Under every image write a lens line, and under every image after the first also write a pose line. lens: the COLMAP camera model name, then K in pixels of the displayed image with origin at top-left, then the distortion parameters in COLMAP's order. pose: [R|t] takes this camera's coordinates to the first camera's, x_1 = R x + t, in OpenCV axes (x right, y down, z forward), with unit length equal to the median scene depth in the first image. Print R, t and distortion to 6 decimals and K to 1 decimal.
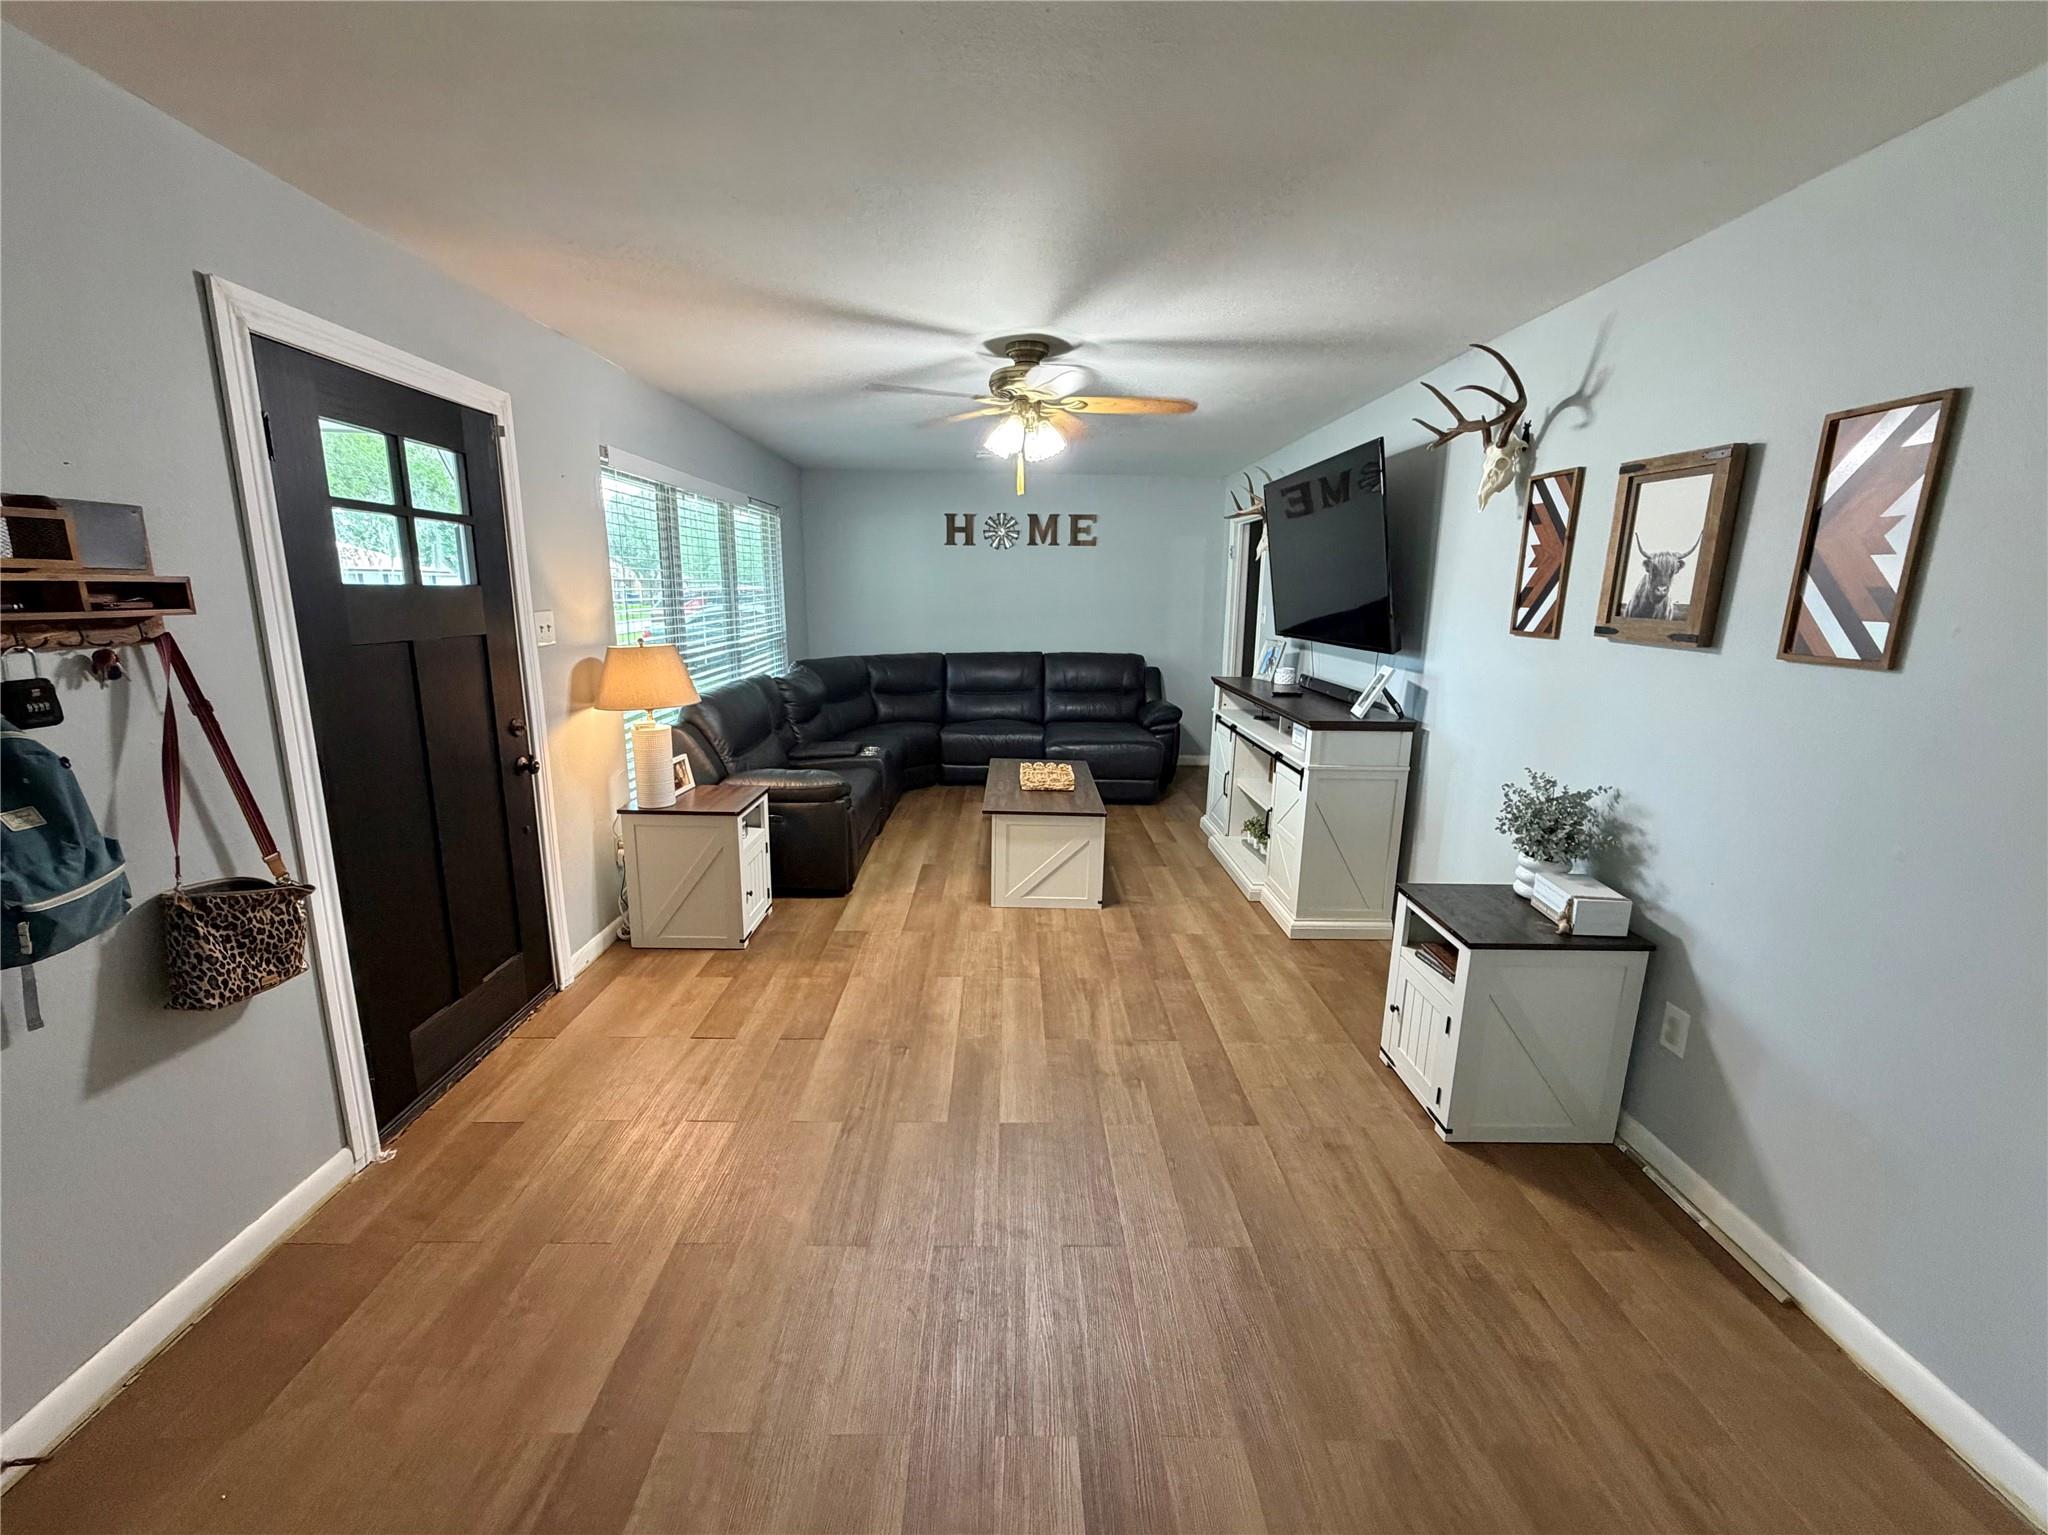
lens RADIAL K [[824.5, 0, 1020.0], [0, 824.5, 766.1], [0, 0, 1]] dist [0.019239, 0.001805]
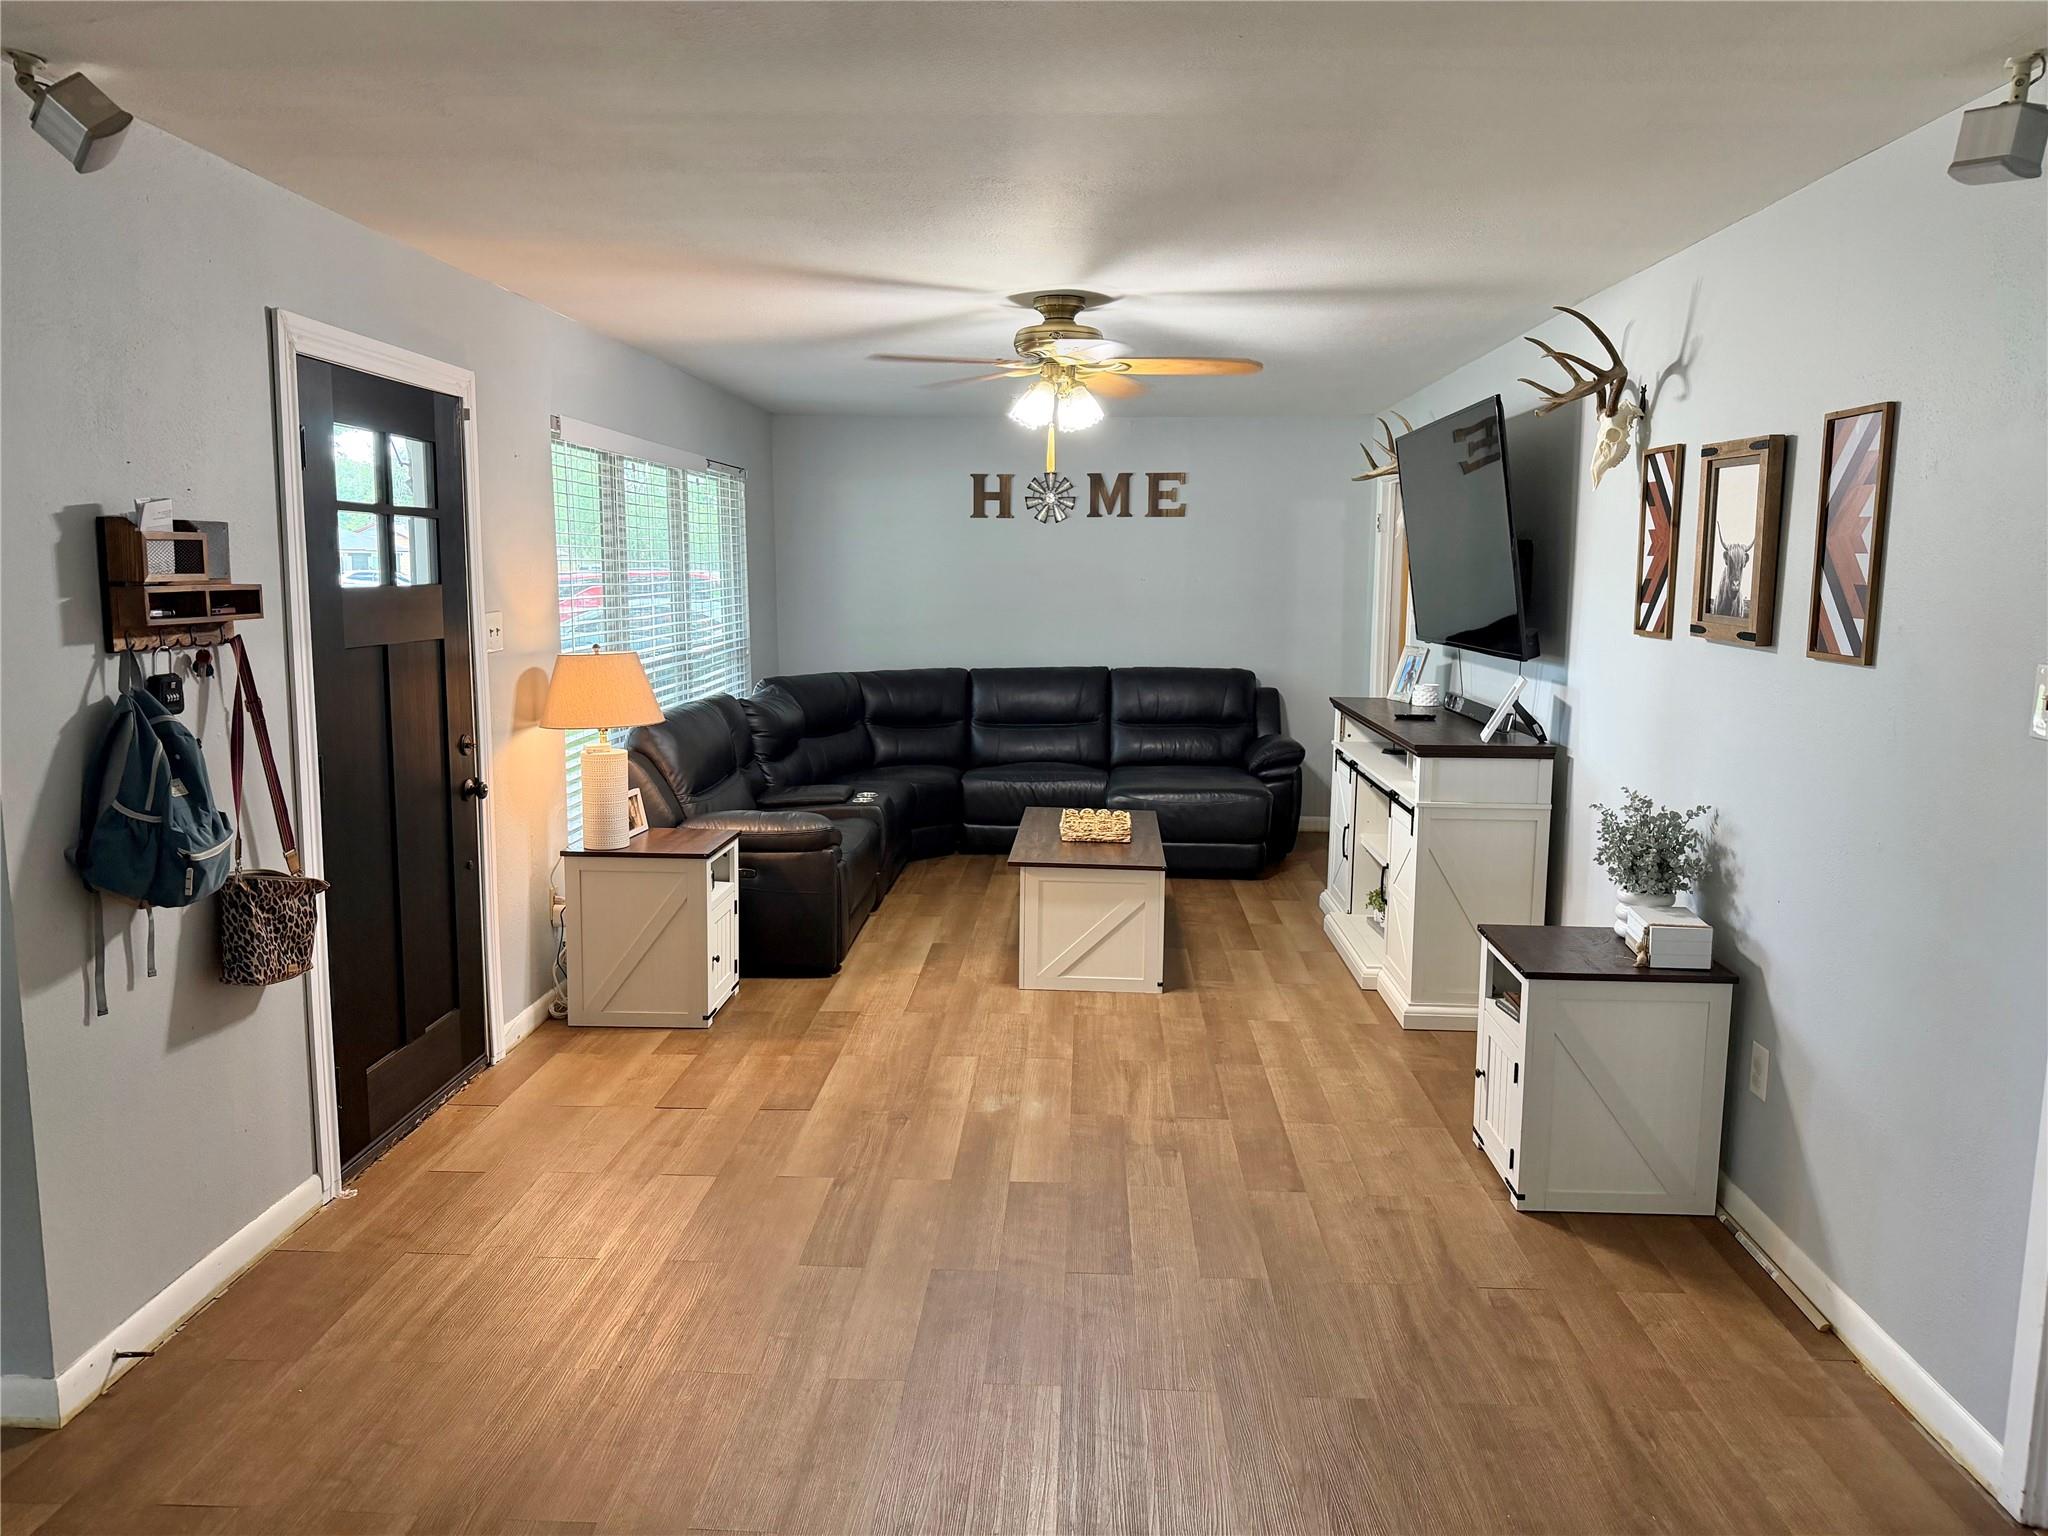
lens RADIAL K [[1451.3, 0, 1031.3], [0, 1451.3, 767.2], [0, 0, 1]] dist [0.080658, -0.011910]
pose [[0.998289, 0.001760, -0.058440, 0.079812], [-0.006176, 0.997129, -0.075470, 0.094804], [0.058140, 0.075702, 0.995434, -0.527000]]
